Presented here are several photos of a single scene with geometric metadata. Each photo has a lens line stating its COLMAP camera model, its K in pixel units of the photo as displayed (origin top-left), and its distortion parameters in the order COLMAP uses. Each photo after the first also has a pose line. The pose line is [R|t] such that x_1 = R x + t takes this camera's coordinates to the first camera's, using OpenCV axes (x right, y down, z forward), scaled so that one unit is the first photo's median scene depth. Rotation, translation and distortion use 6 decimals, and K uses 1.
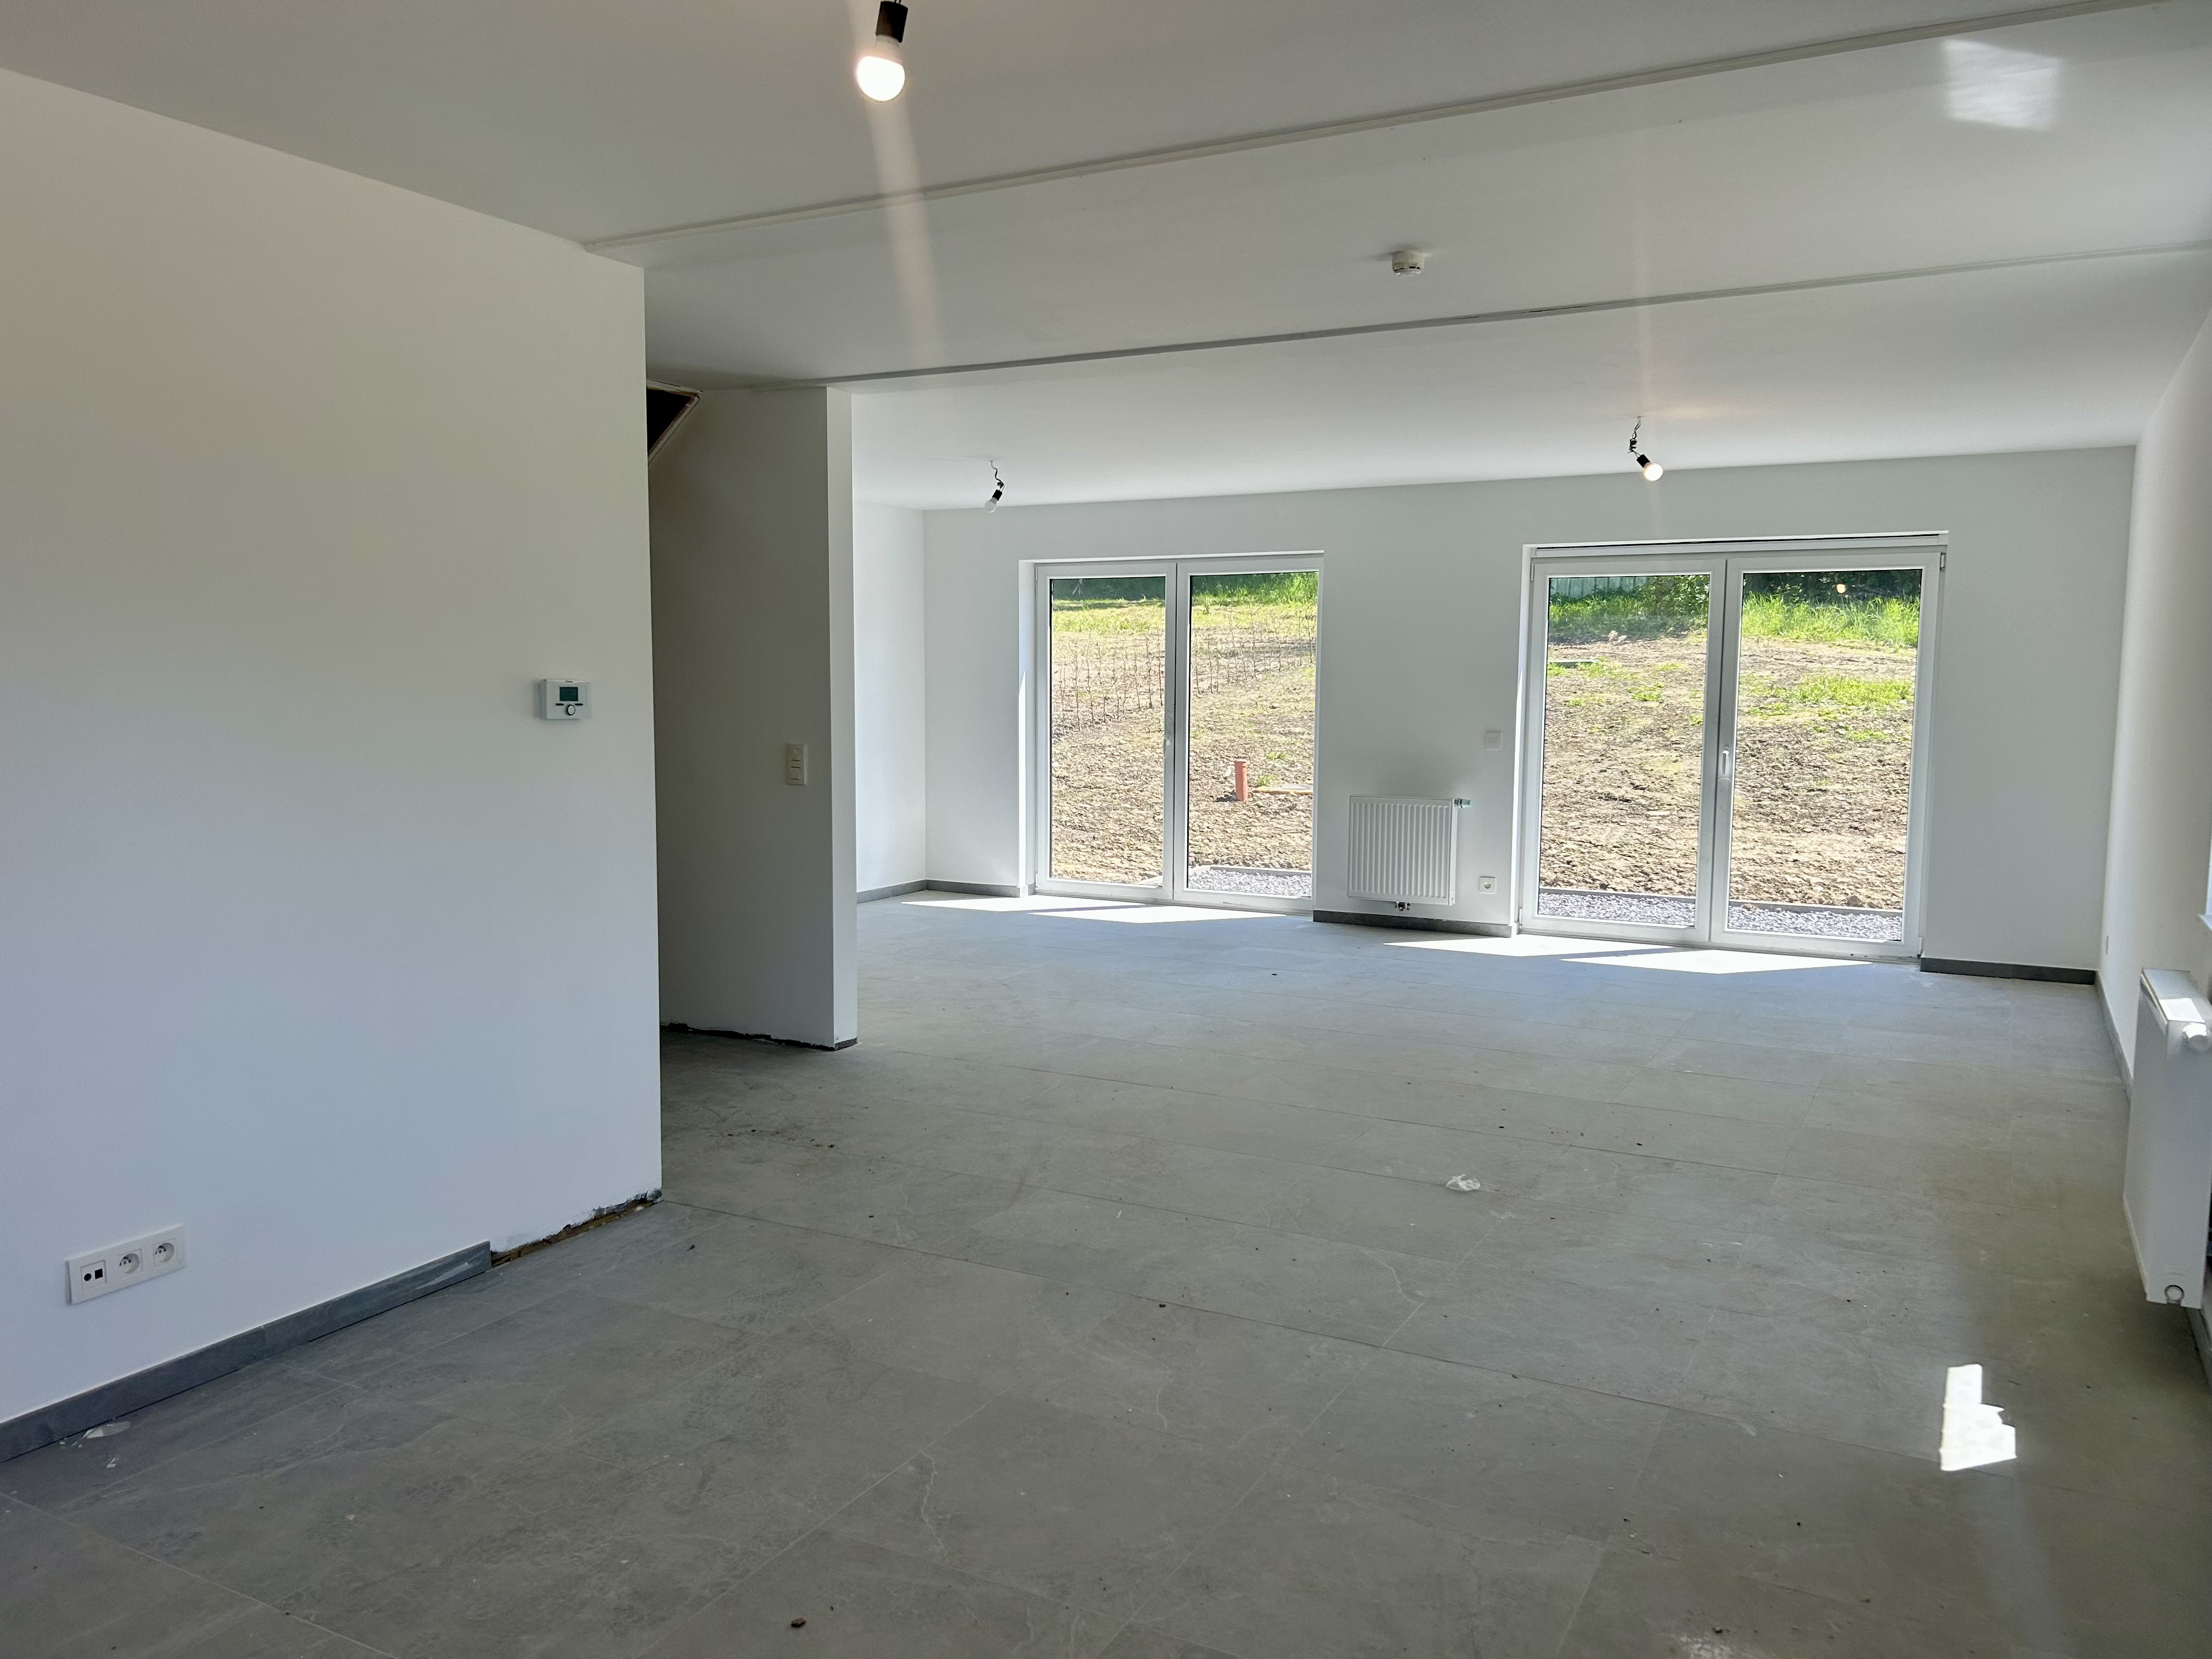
lens RADIAL K [[1665.0, 0, 1096.7], [0, 1665.0, 828.2], [0, 0, 1]] dist [0.022335, -0.004861]
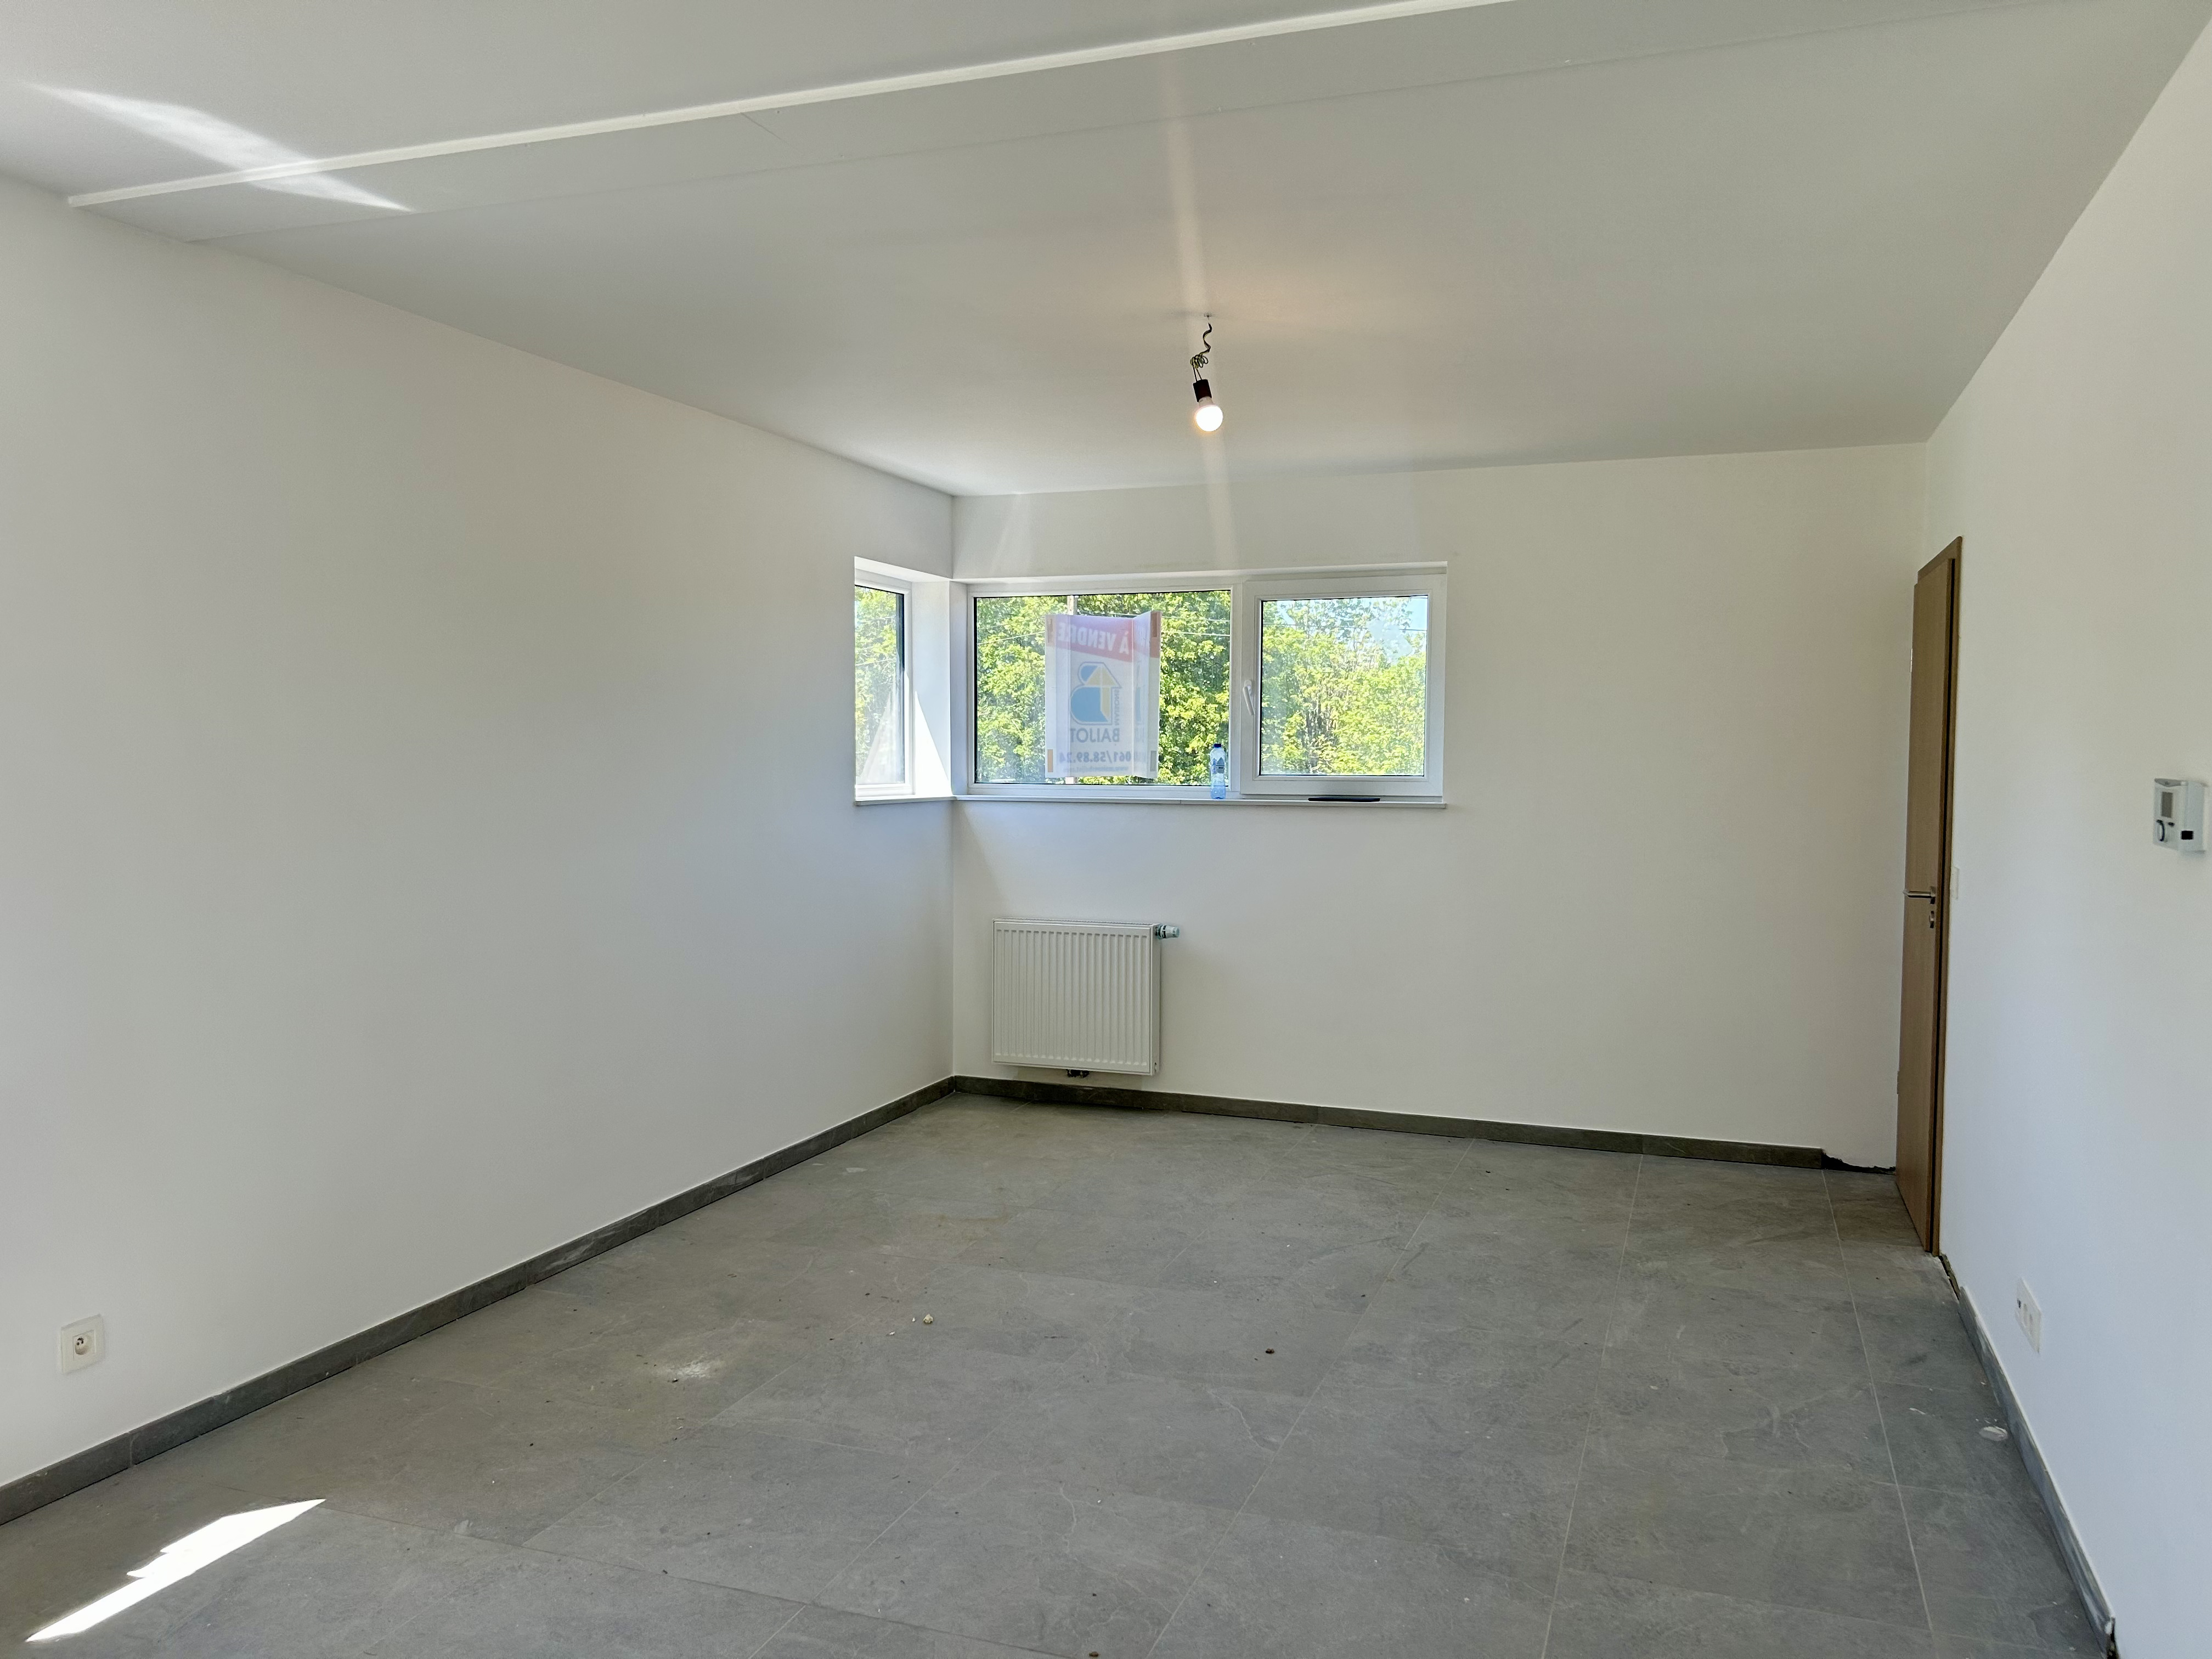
lens RADIAL K [[1665.0, 0, 1100.6], [0, 1665.0, 832.5], [0, 0, 1]] dist [0.022335, -0.004861]
pose [[-0.990052, -0.003229, -0.140664, 0.042527], [-0.023305, 0.989691, 0.141311, -0.048201], [0.138757, 0.143183, -0.979921, 0.510390]]
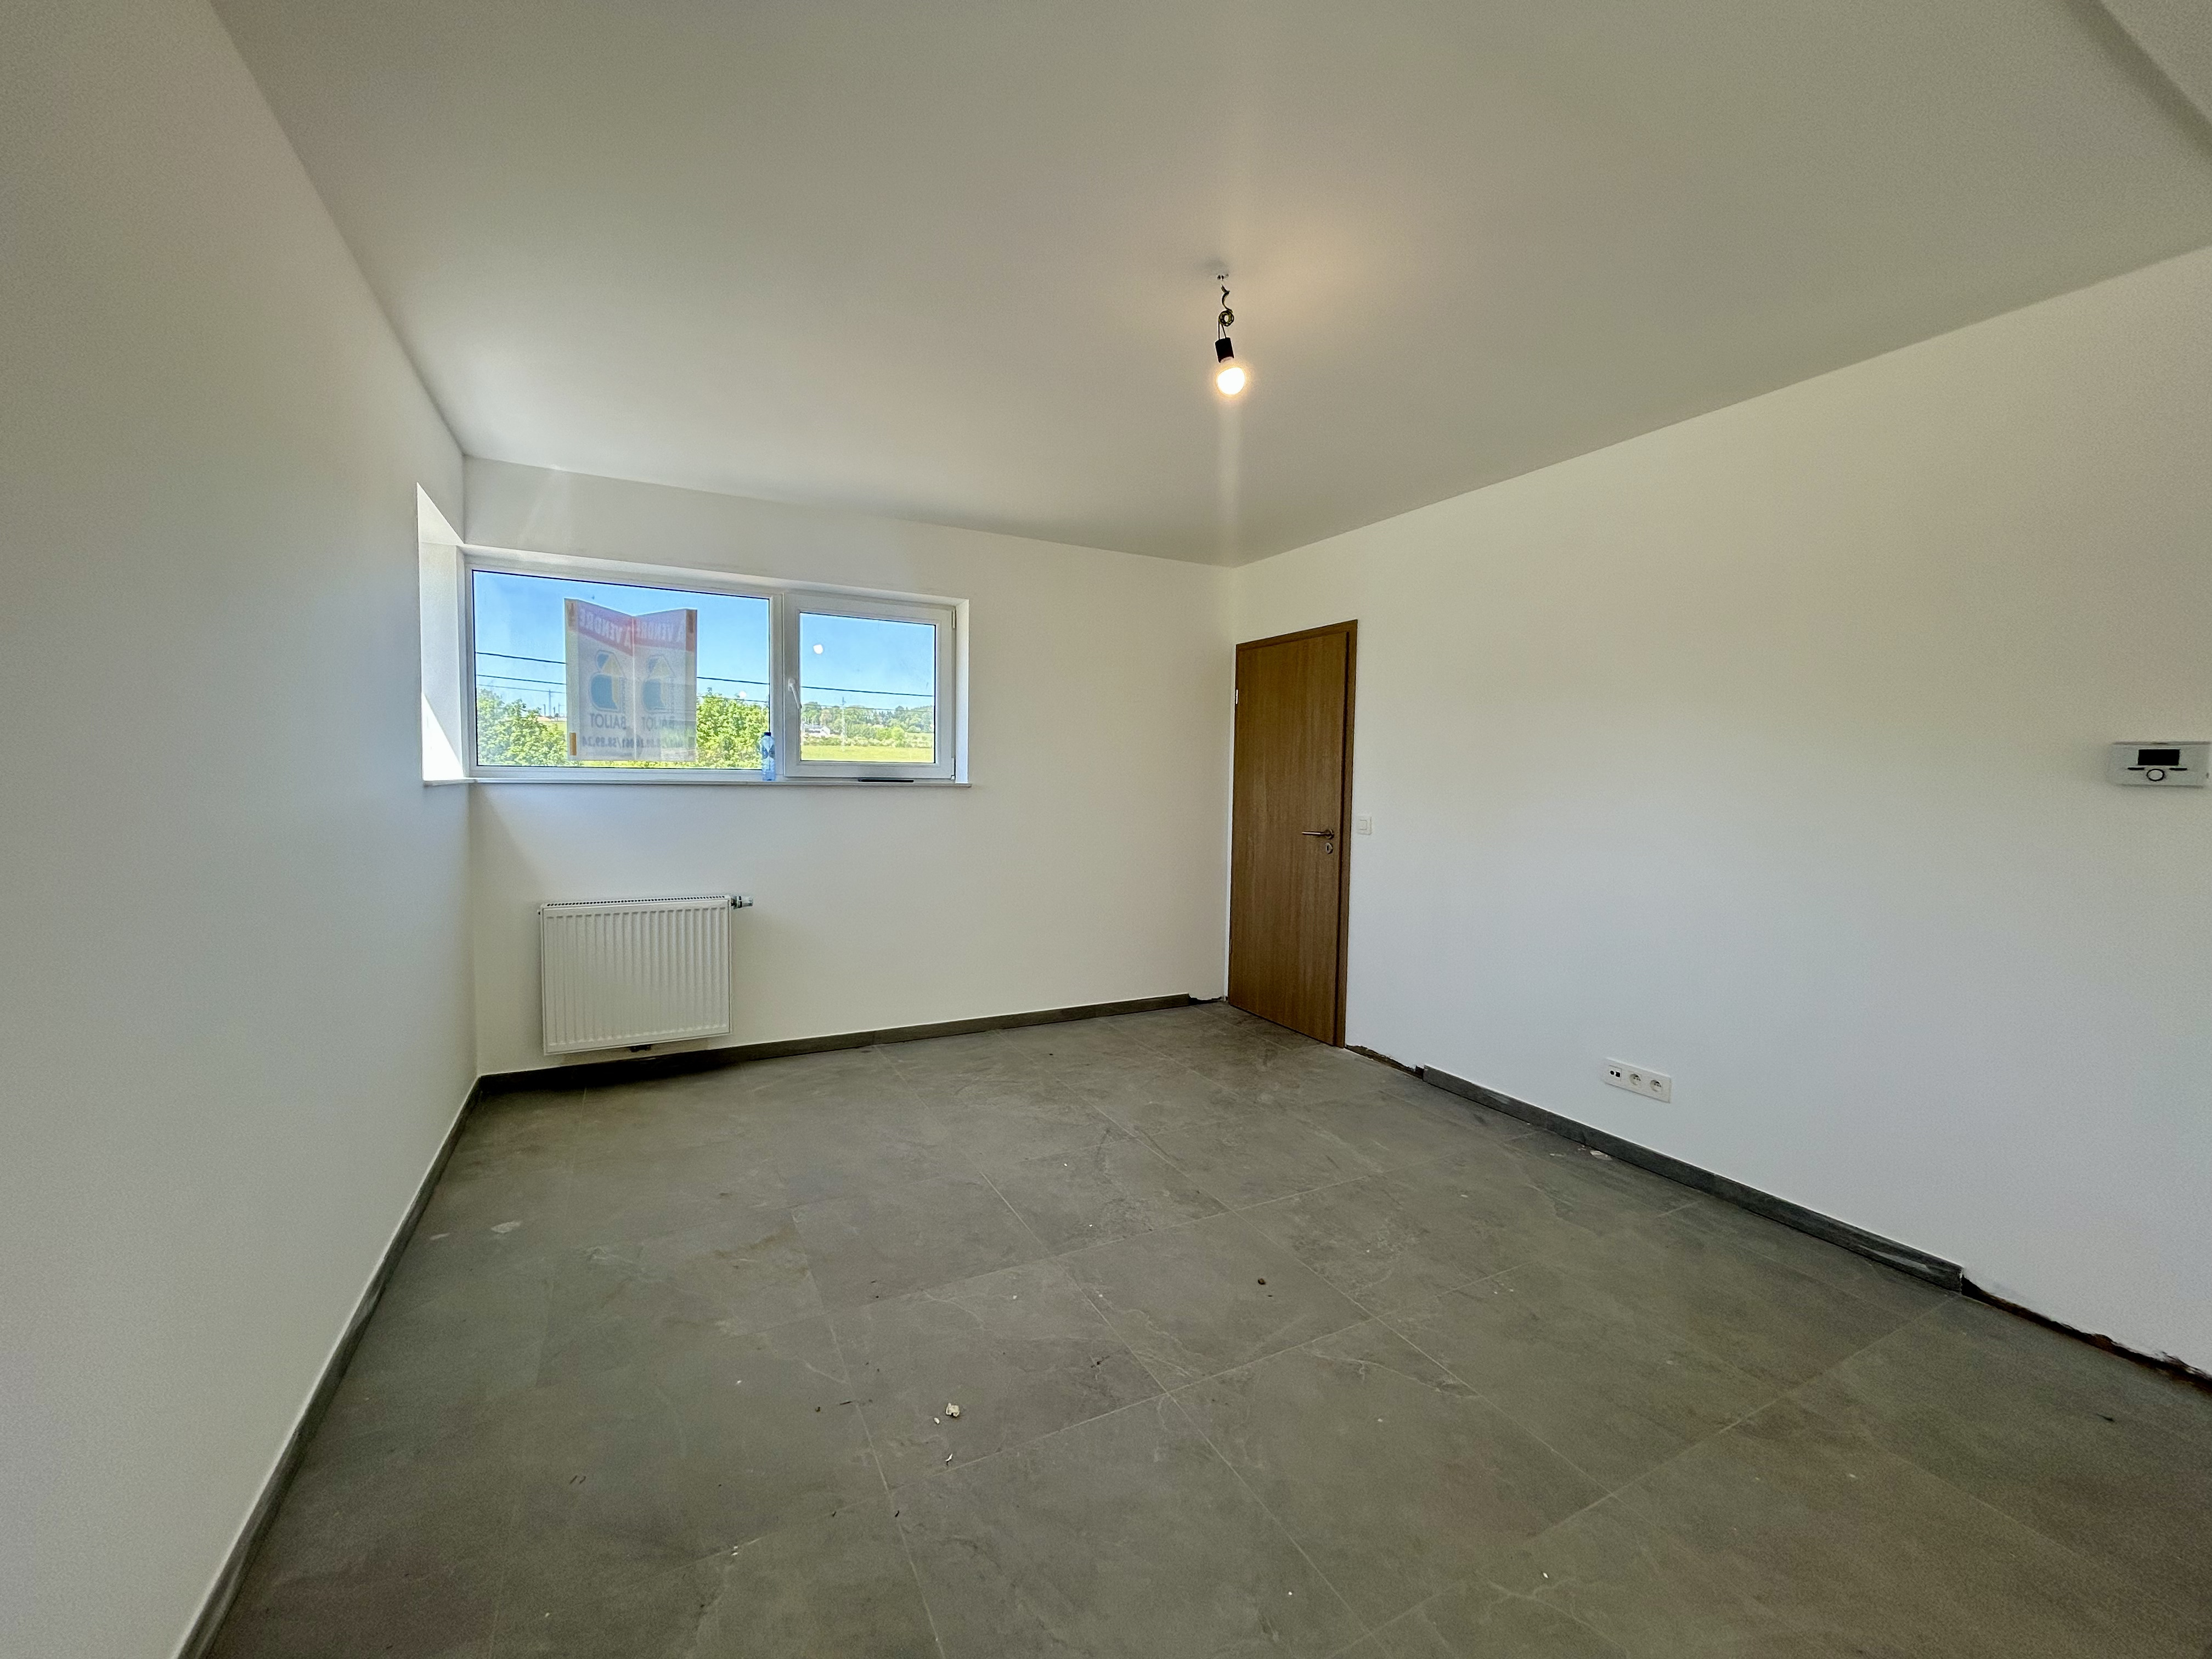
lens RADIAL K [[896.5, 0, 1106.6], [0, 896.5, 823.9], [0, 0, 1]] dist [0.002872, 0.000521]
pose [[-0.559035, 0.033081, -0.828484, 0.135499], [-0.095220, 0.990031, 0.103783, -0.013971], [0.823658, 0.136907, -0.550312, 0.271849]]
